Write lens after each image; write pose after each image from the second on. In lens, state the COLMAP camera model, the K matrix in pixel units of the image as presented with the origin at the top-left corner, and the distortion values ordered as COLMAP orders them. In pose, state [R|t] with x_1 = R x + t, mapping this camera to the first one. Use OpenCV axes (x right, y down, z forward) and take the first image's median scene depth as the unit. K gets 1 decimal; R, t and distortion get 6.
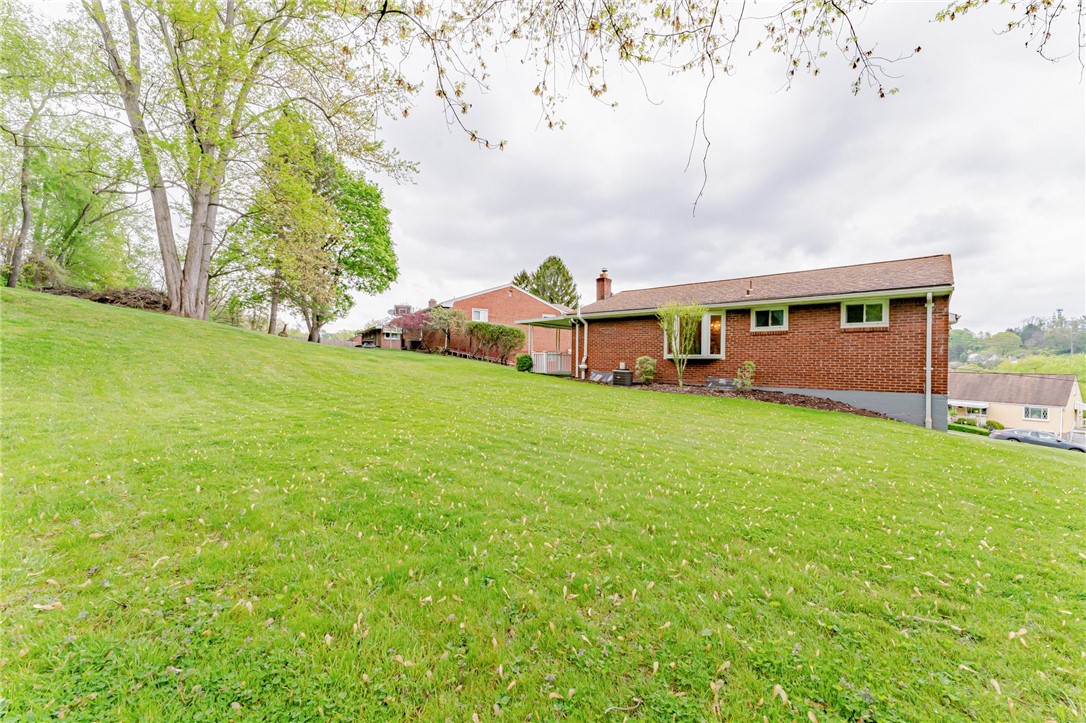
lens RADIAL K [[440.7, 0, 541.6], [0, 440.7, 357.7], [0, 0, 1]] dist [-0.007095, -0.000153]
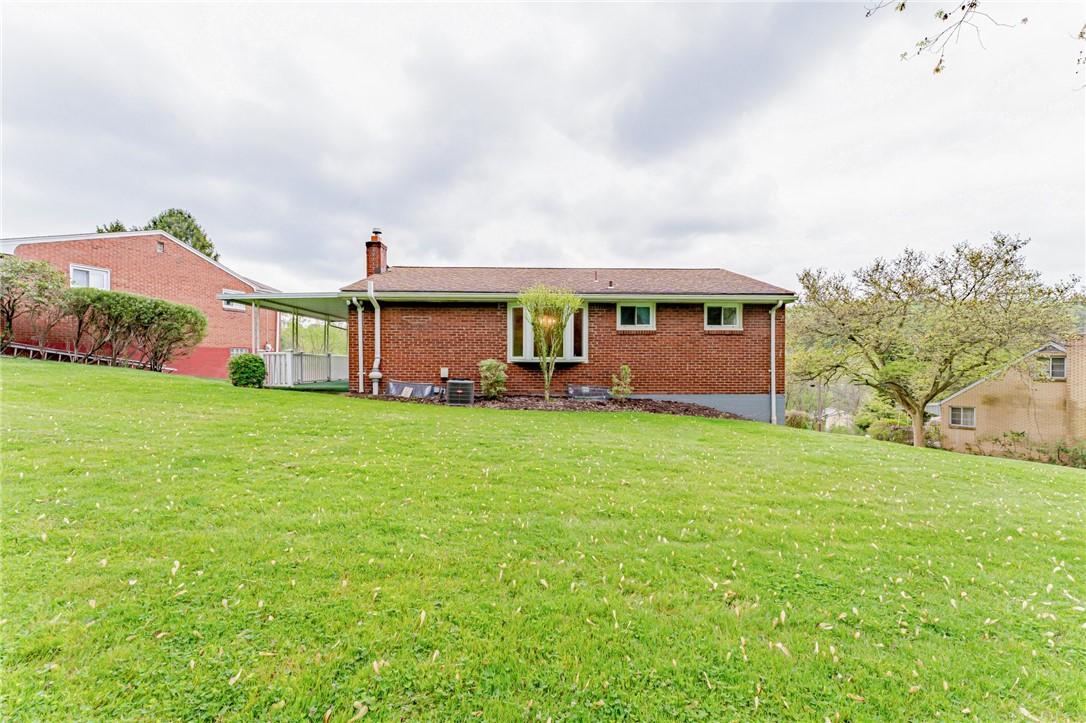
lens RADIAL K [[440.7, 0, 541.6], [0, 440.7, 357.7], [0, 0, 1]] dist [-0.007095, -0.000153]
pose [[0.719693, -0.008466, 0.694241, -0.195045], [-0.000111, 0.999924, 0.012309, -0.014346], [-0.694293, -0.008936, 0.719637, 0.429268]]
